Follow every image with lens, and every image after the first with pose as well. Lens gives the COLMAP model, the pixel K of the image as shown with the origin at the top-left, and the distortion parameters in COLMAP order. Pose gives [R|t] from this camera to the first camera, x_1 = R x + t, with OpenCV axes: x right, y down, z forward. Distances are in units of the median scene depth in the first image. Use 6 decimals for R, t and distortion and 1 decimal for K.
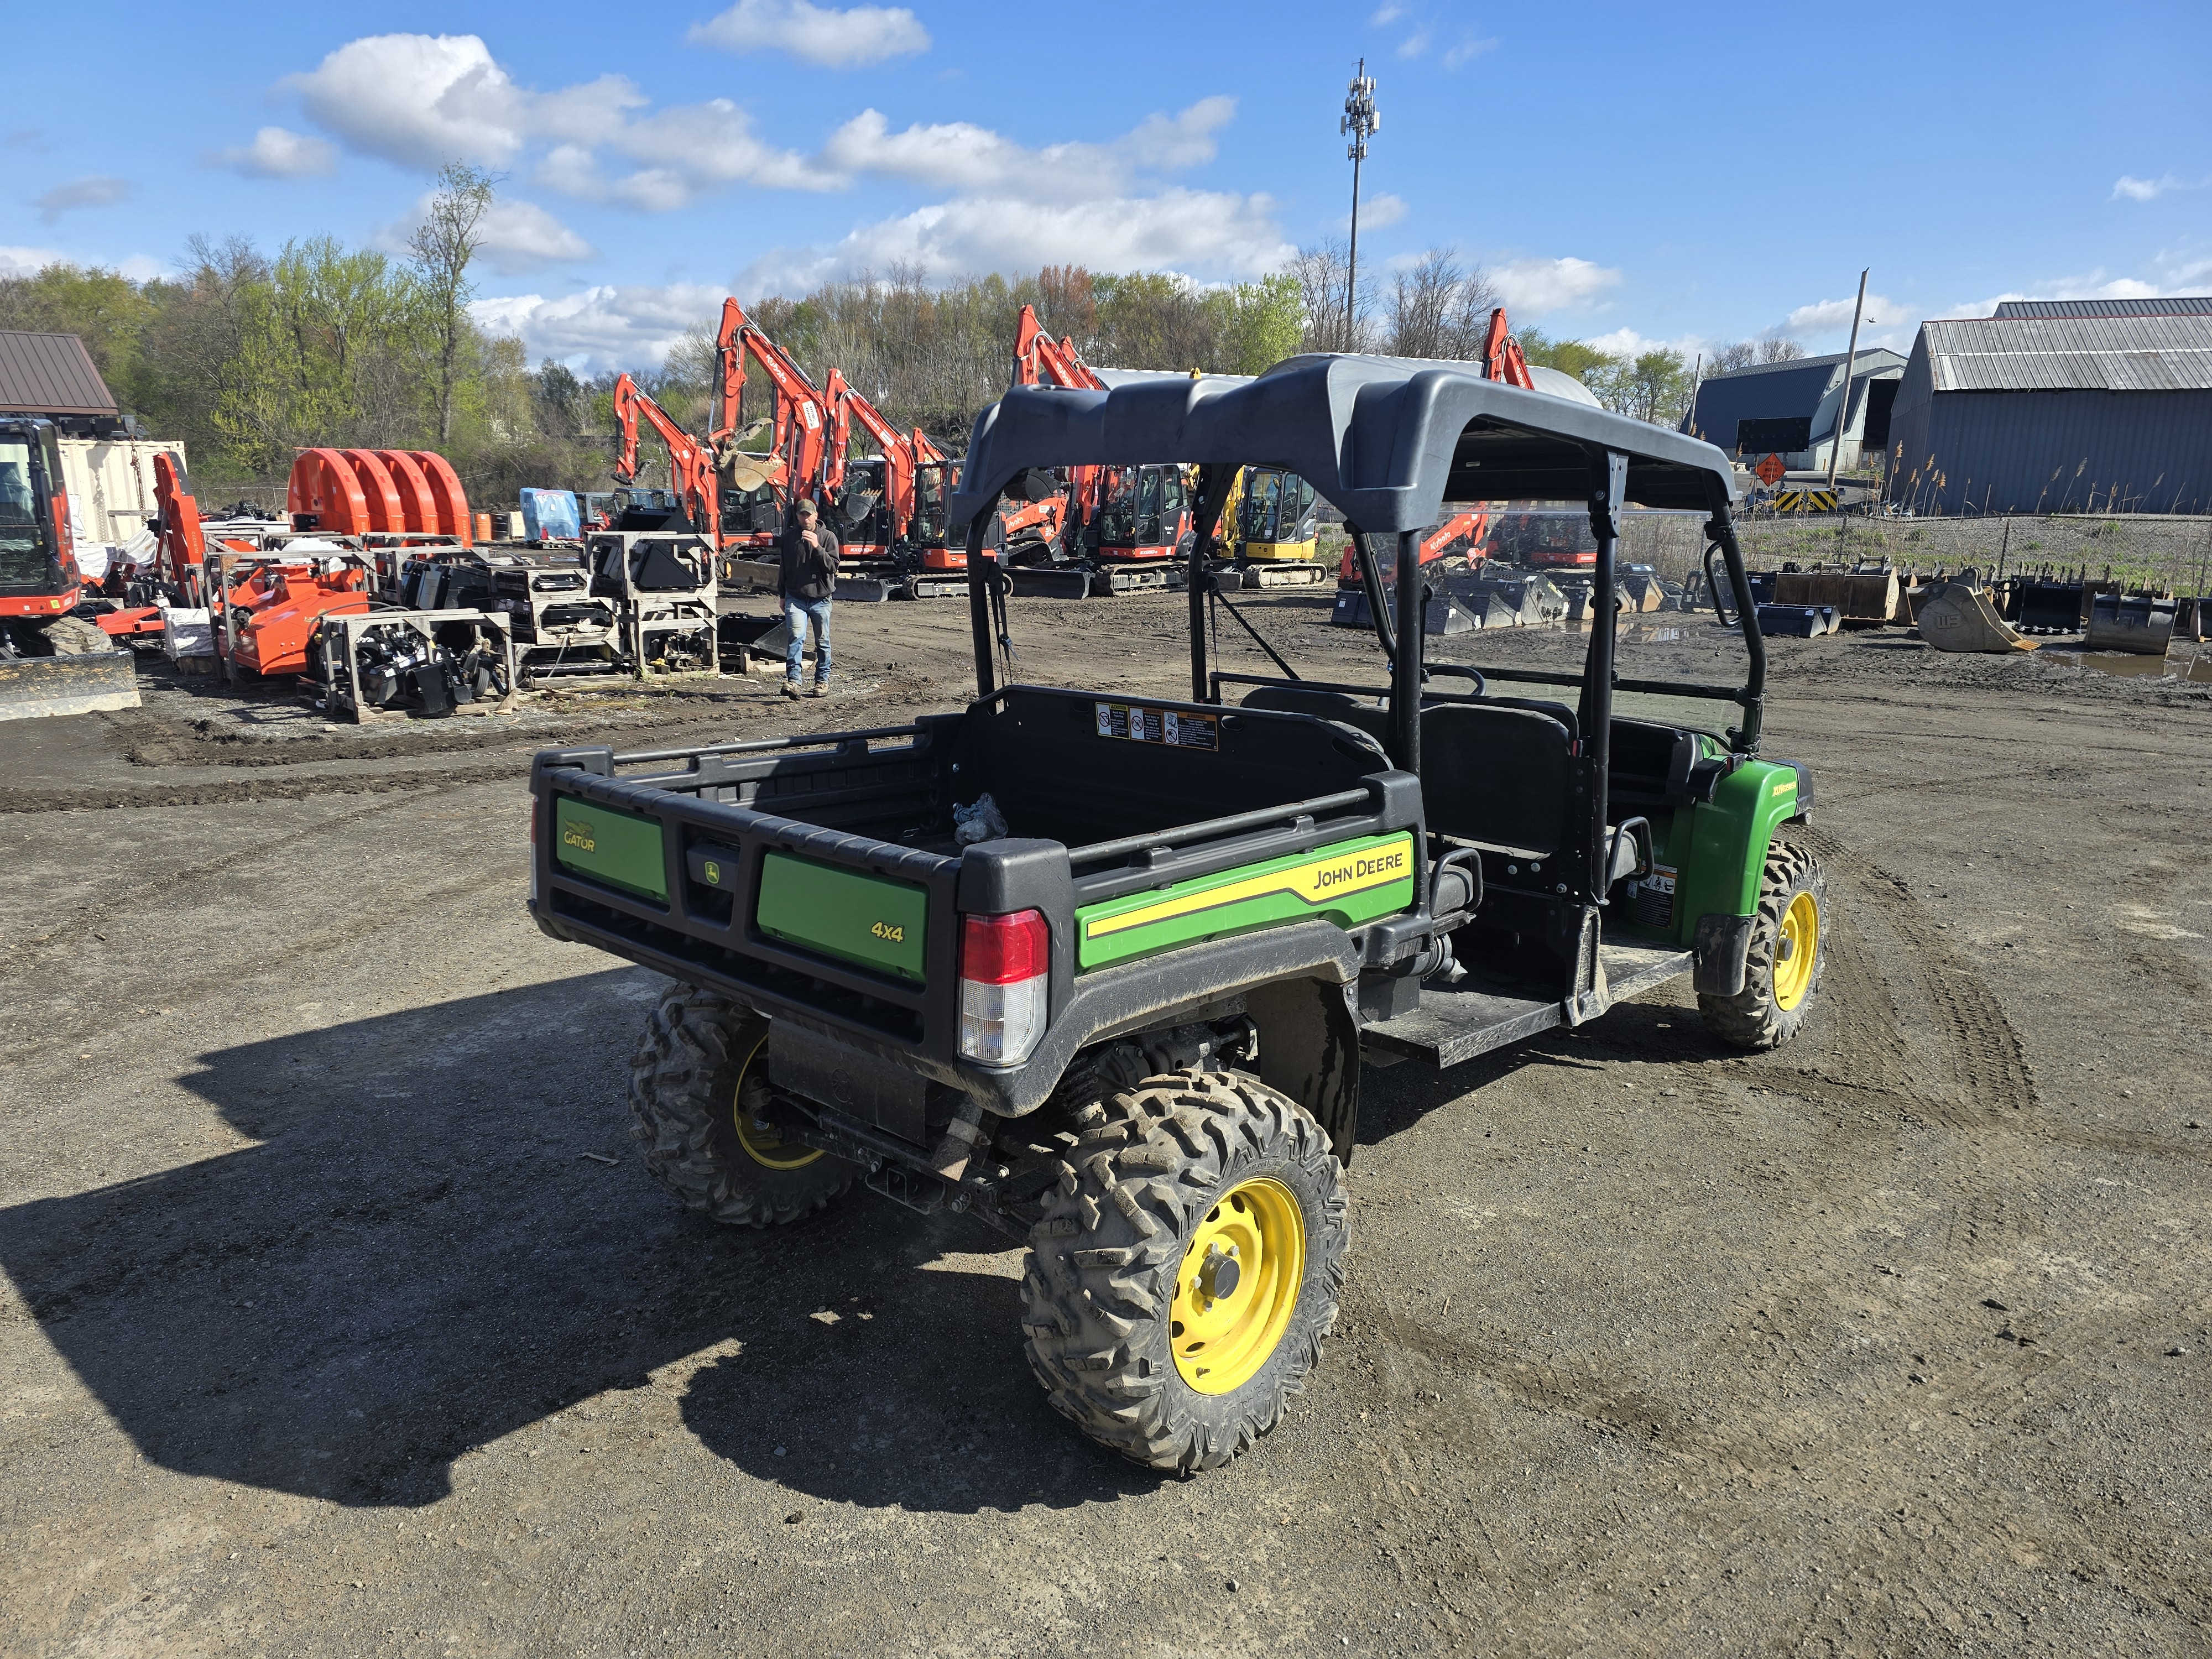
lens RADIAL K [[1463.0, 0, 1106.0], [0, 1463.0, 829.5], [0, 0, 1]] dist [0.054111, -0.045394]
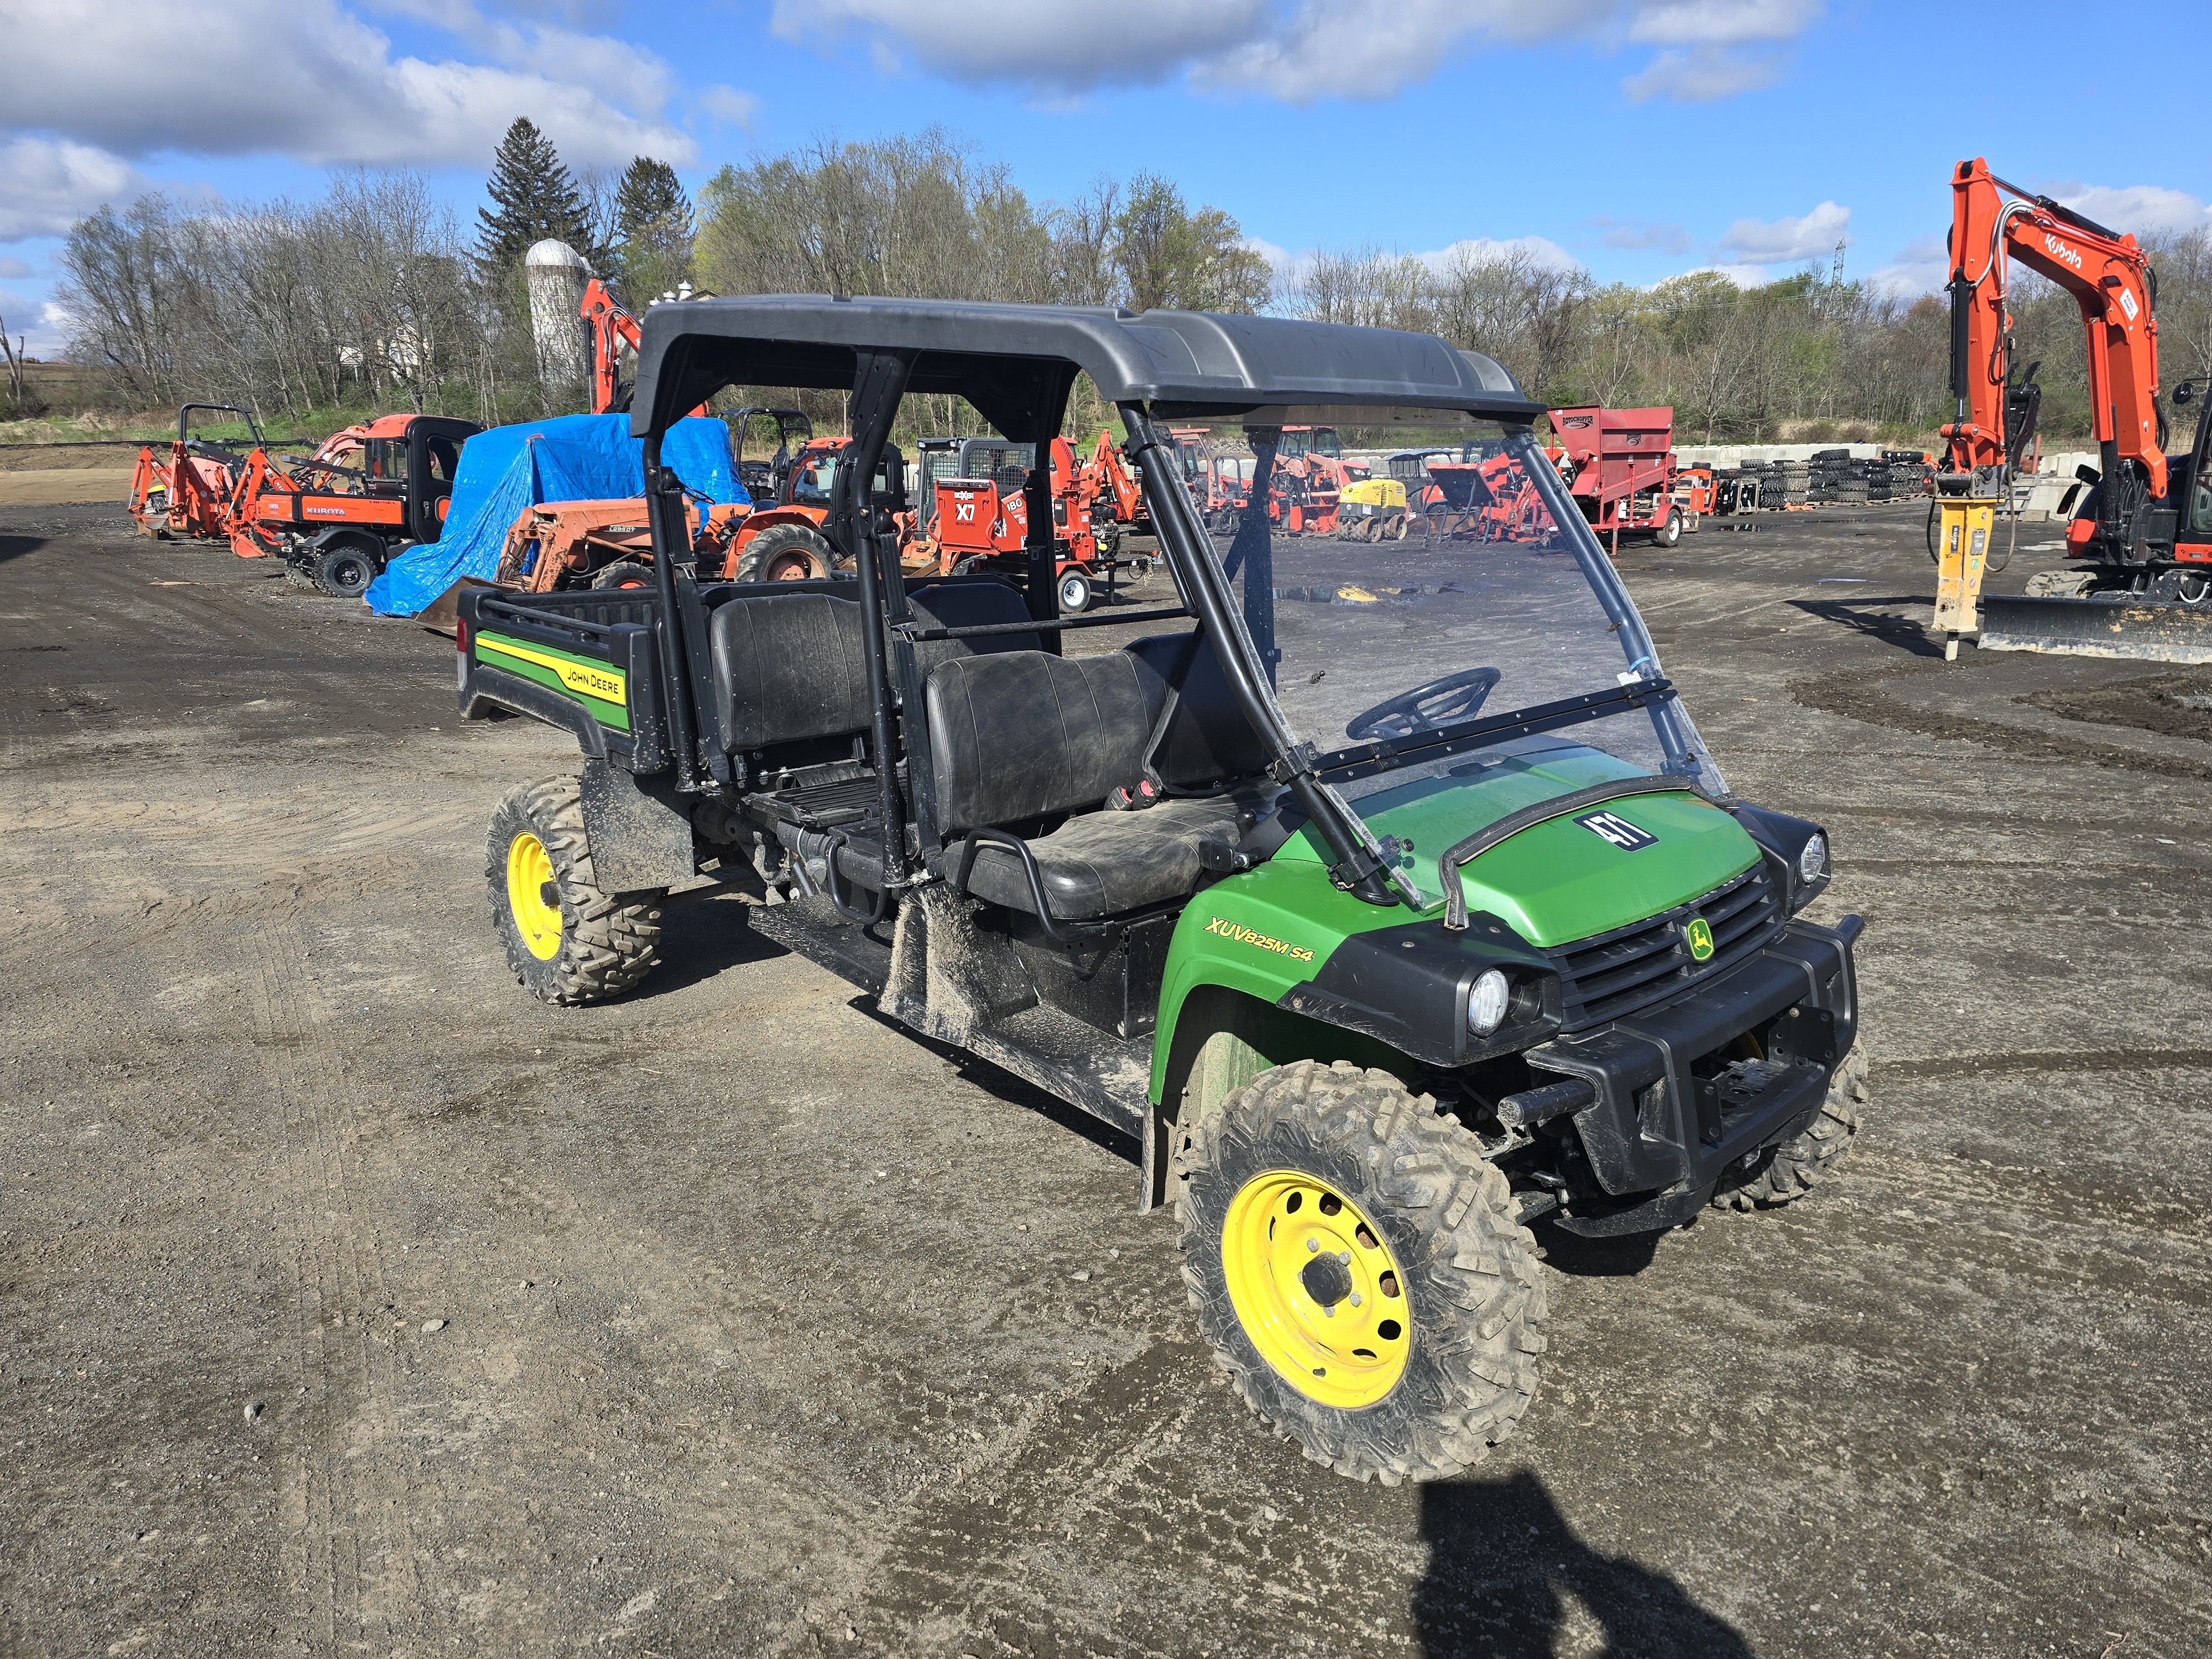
lens RADIAL K [[1477.2, 0, 1123.9], [0, 1477.2, 842.6], [0, 0, 1]] dist [0.059485, -0.053940]
pose [[-0.036333, 0.247023, -0.968328, 0.163064], [-0.216355, 0.944043, 0.248946, -0.030105], [0.975639, 0.218547, 0.019145, 0.157316]]
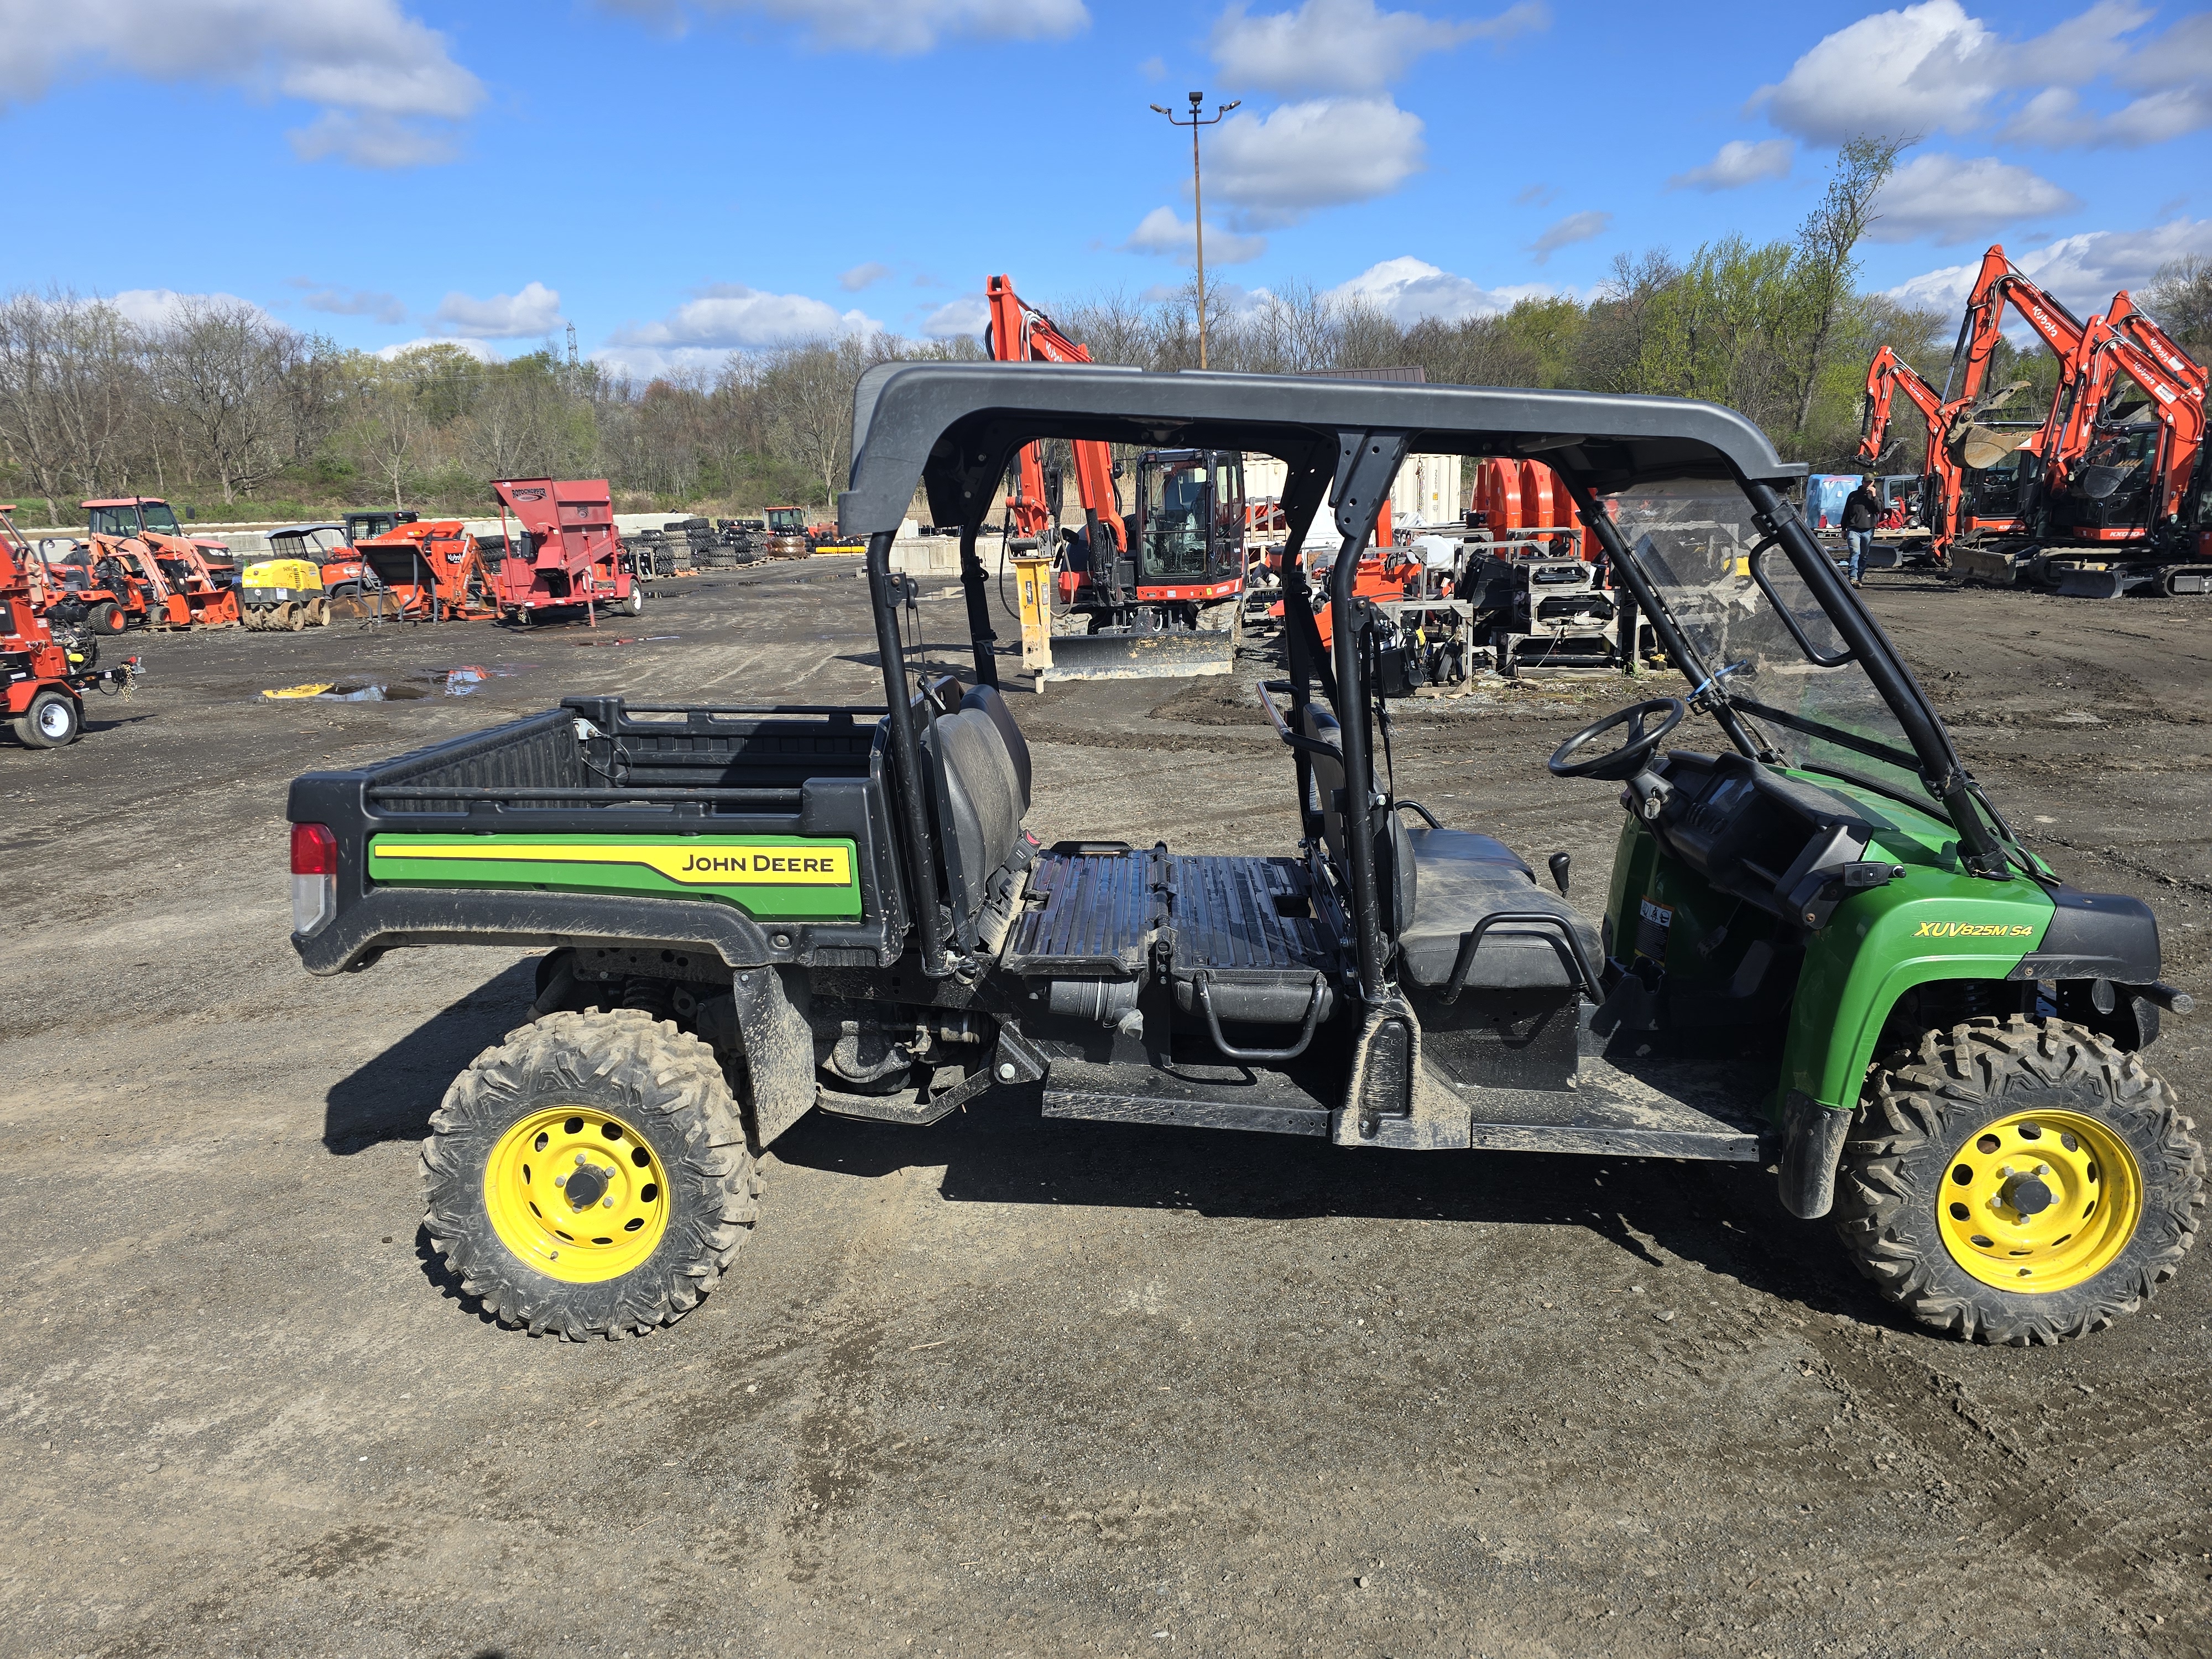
lens RADIAL K [[1477.2, 0, 1123.9], [0, 1477.2, 842.6], [0, 0, 1]] dist [0.059485, -0.053940]
pose [[0.660032, 0.142623, -0.737575, 0.115783], [-0.133180, 0.988476, 0.071961, -0.010025], [0.739338, 0.050734, 0.671420, 0.052198]]
